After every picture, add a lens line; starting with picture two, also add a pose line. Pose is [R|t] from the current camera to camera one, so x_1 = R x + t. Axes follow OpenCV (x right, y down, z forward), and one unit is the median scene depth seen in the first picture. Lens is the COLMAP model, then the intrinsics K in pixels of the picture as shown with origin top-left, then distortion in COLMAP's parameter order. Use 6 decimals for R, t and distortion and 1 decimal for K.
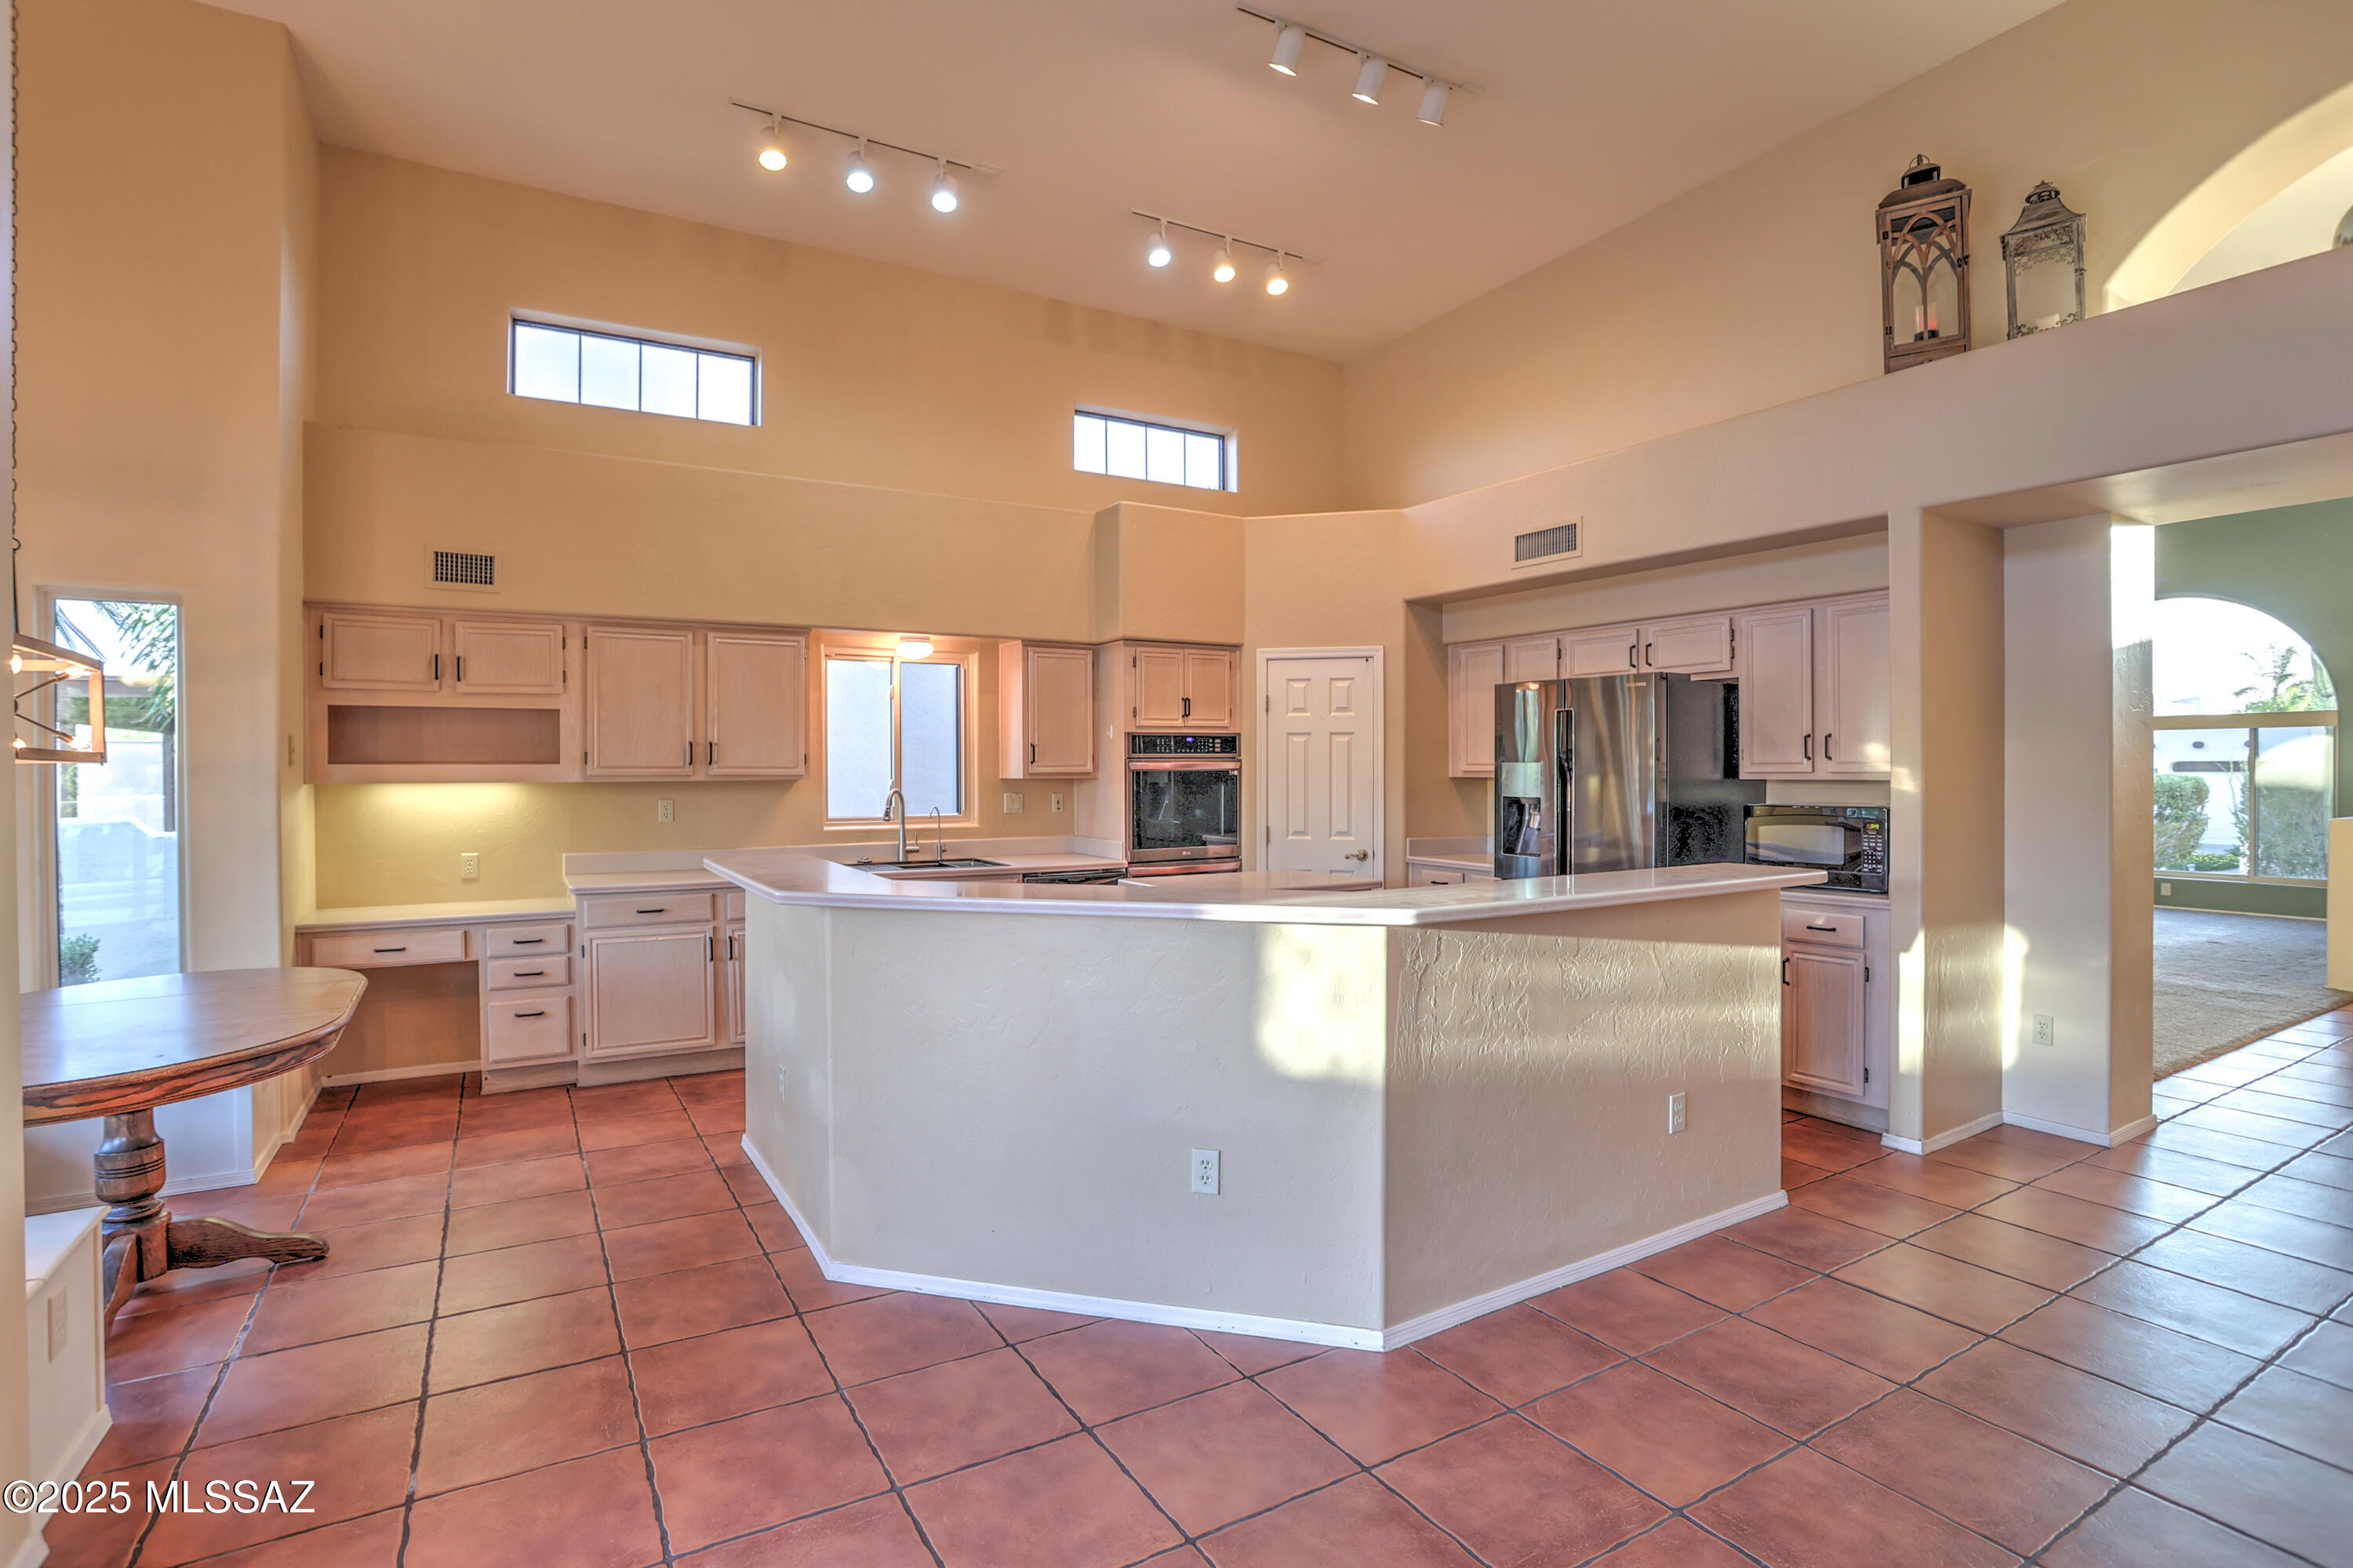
lens RADIAL K [[1156.9, 0, 1170.0], [0, 1156.9, 768.9], [0, 0, 1]] dist [-0.081388, 0.039548]
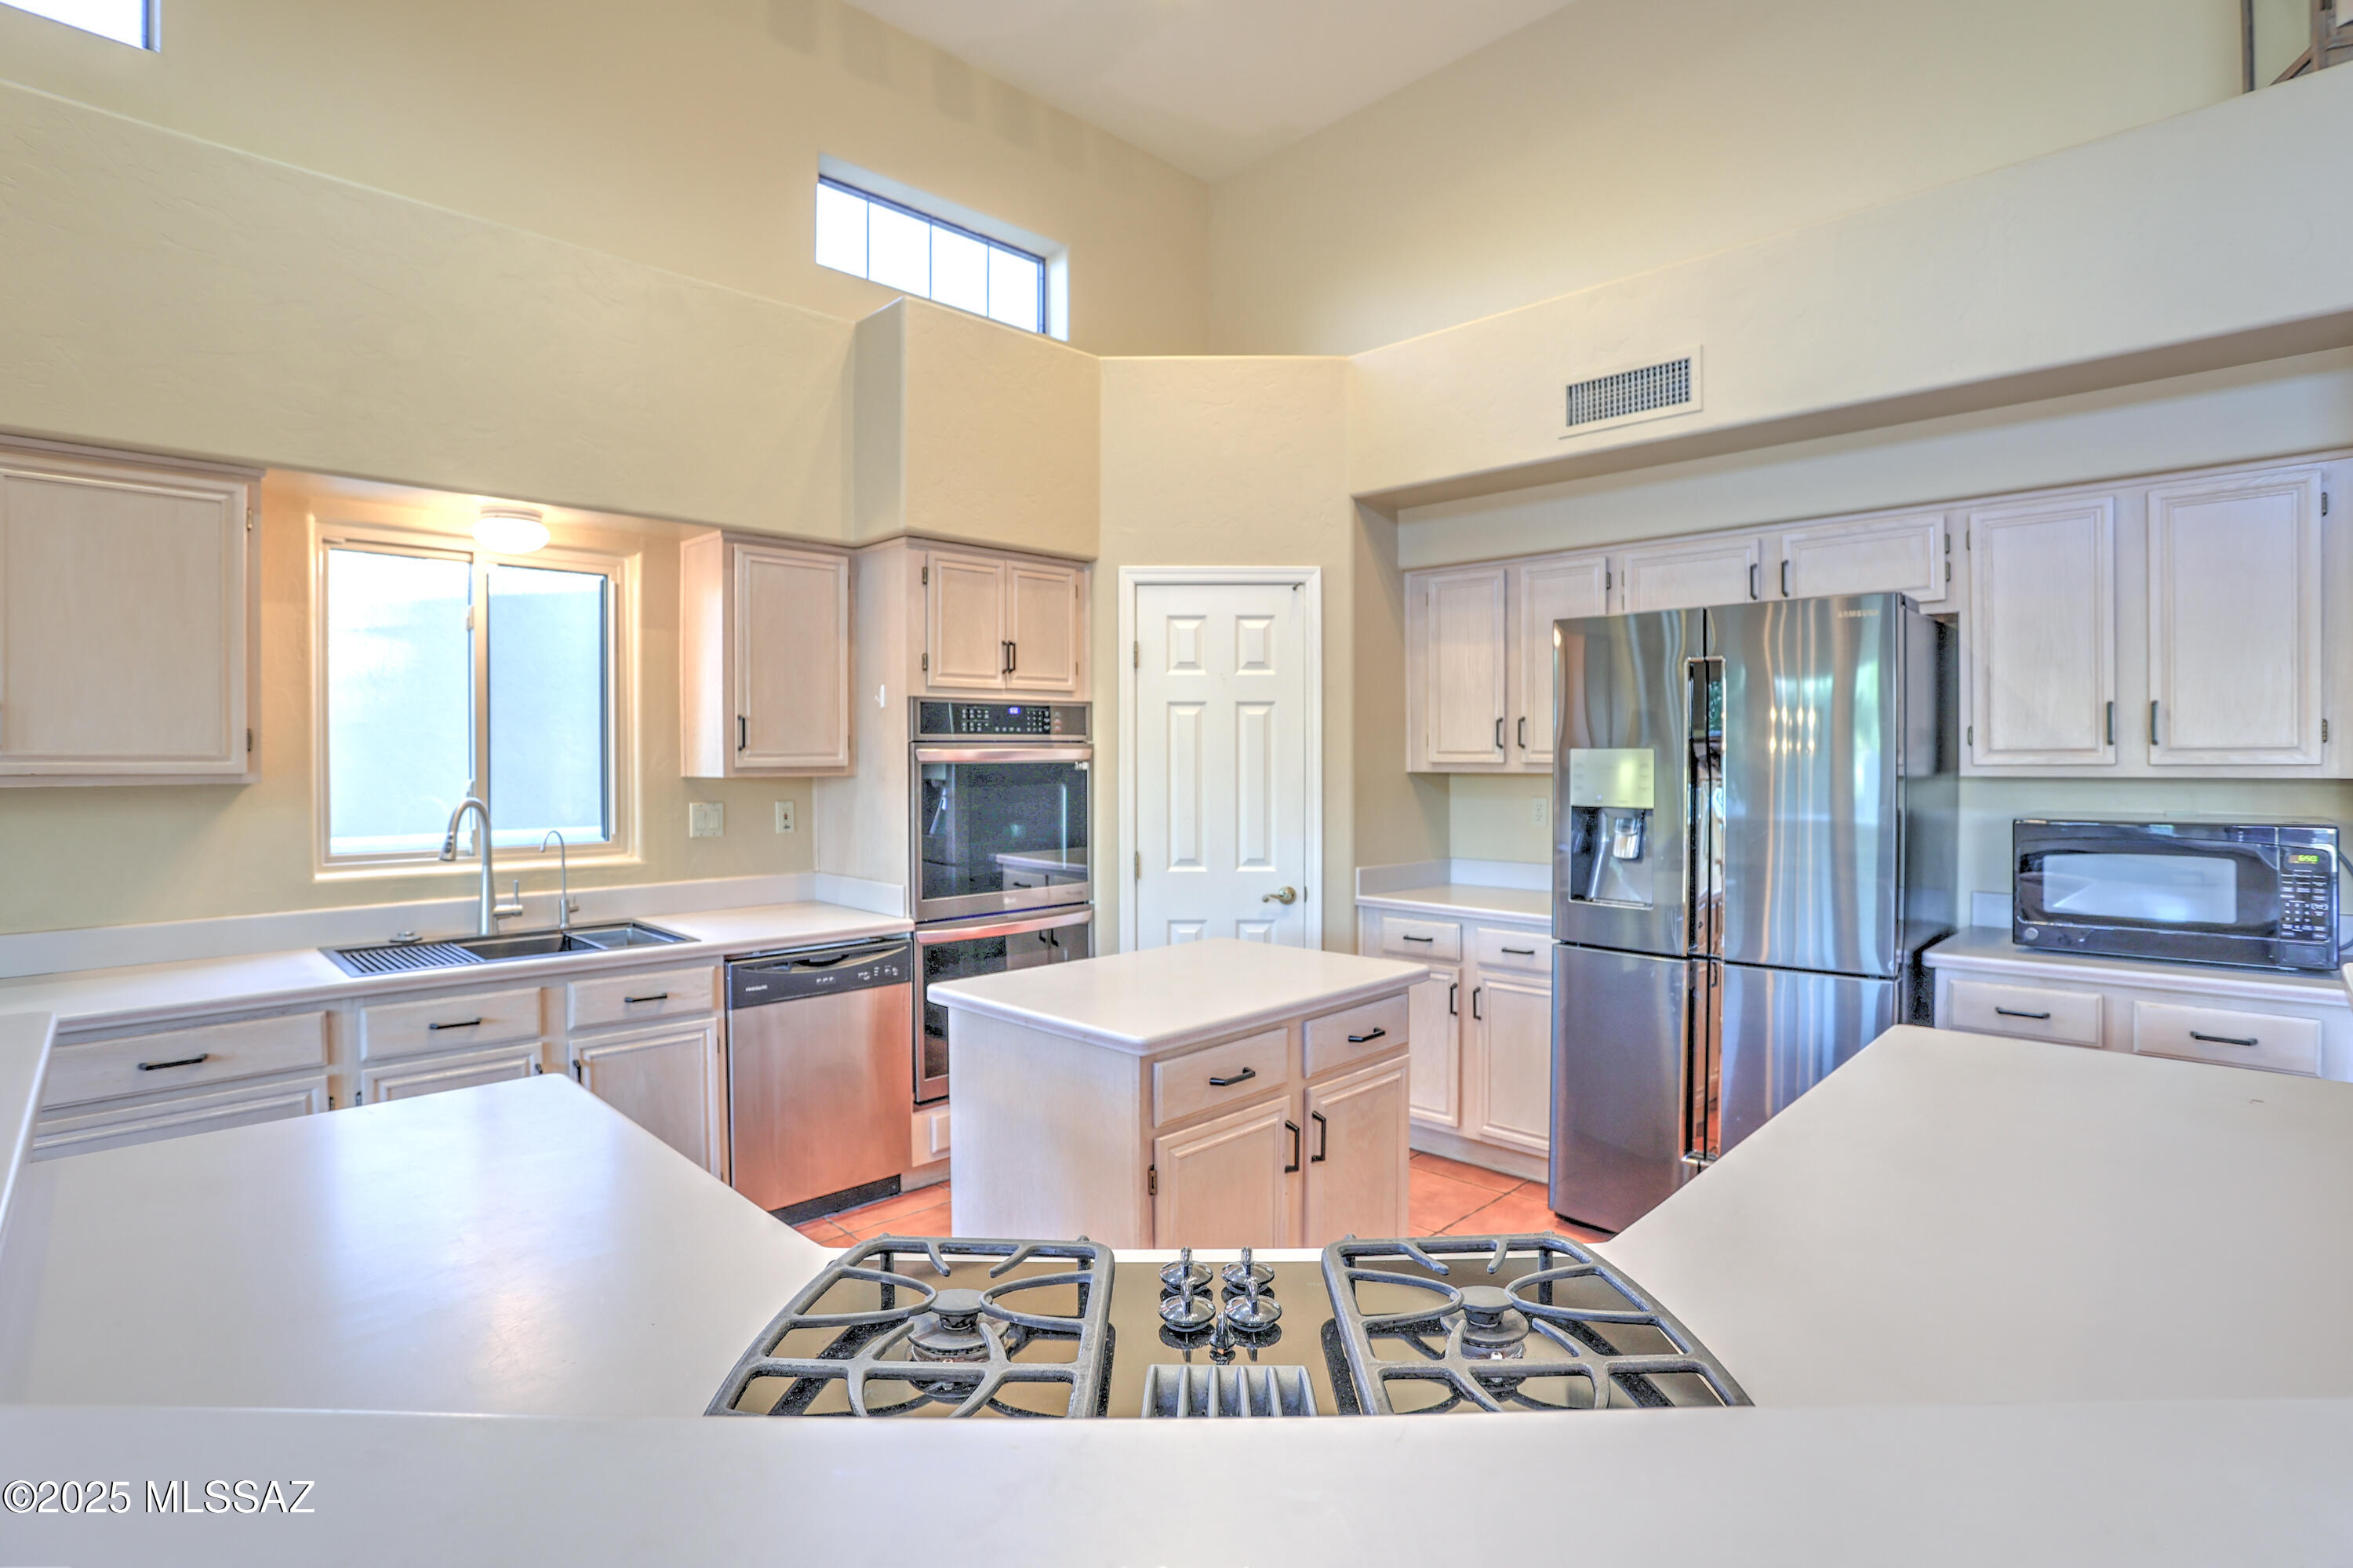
lens RADIAL K [[1188.5, 0, 1175.4], [0, 1188.5, 772.1], [0, 0, 1]] dist [-0.076367, 0.049162]
pose [[0.968882, -0.003344, 0.247502, -0.055491], [0.000698, 0.999942, 0.010776, -0.000232], [-0.247524, -0.010268, 0.968827, 0.386187]]
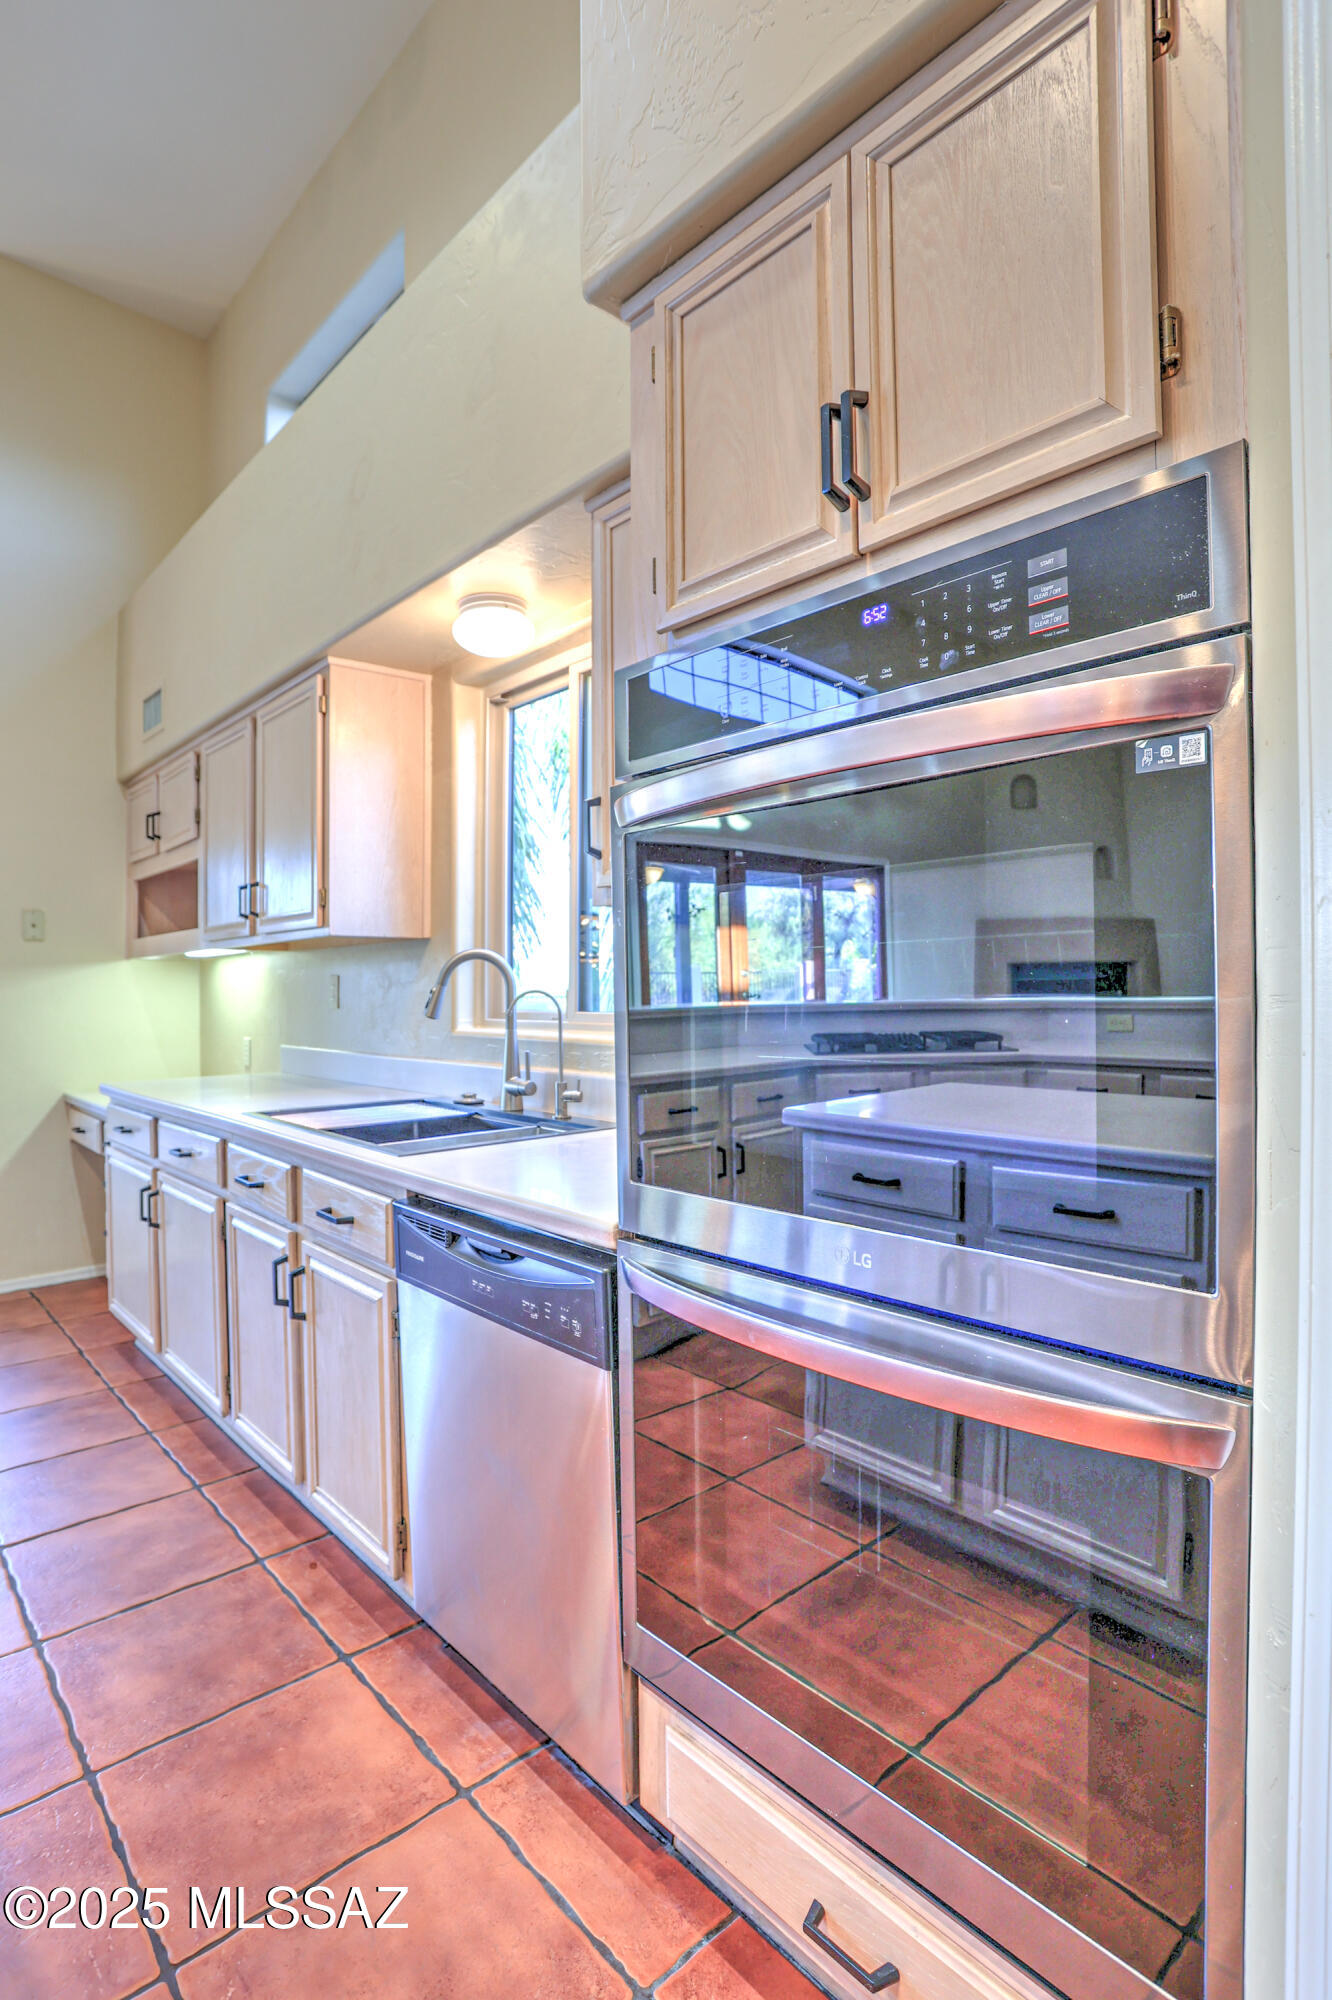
lens RADIAL K [[983.3, 0, 666.0], [0, 983.3, 1000.0], [0, 0, 1]] dist [-0.081388, 0.039548]
pose [[0.230199, 0.006902, -0.973119, 0.156514], [-0.007368, 0.999959, 0.005350, 0.033569], [0.973116, 0.005938, 0.230240, 0.946412]]
